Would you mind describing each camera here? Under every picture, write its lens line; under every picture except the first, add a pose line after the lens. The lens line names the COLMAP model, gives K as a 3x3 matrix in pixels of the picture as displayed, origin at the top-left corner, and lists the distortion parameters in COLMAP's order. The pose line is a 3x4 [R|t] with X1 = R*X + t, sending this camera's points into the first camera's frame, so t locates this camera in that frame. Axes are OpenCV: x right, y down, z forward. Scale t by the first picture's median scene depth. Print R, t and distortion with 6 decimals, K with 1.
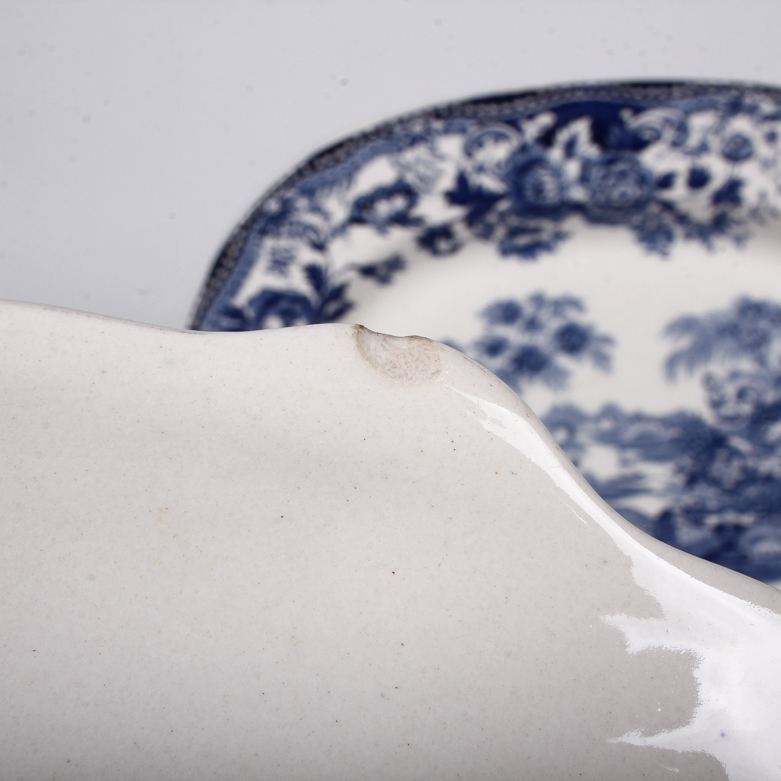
lens RADIAL K [[1378.3, 0, 392.0], [0, 1378.3, 384.1], [0, 0, 1]] dist [-0.082849, 0.000000]
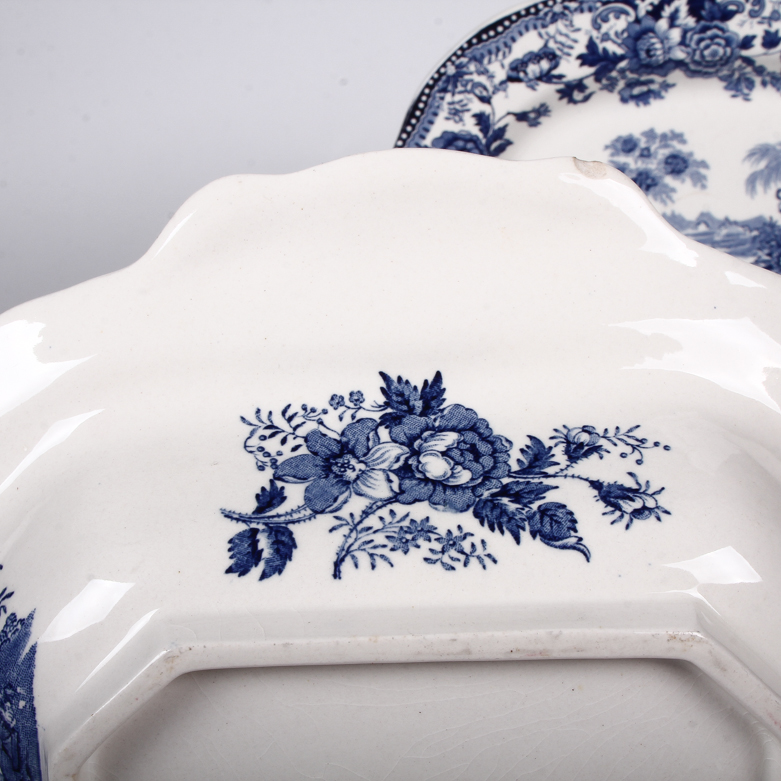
lens RADIAL K [[1378.3, 0, 385.6], [0, 1378.3, 393.4], [0, 0, 1]] dist [-0.082849, 0.000000]
pose [[0.995131, -0.011791, -0.097849, -0.022008], [0.023798, 0.992188, 0.122460, 0.018628], [0.095640, -0.124193, 0.987638, -0.369313]]
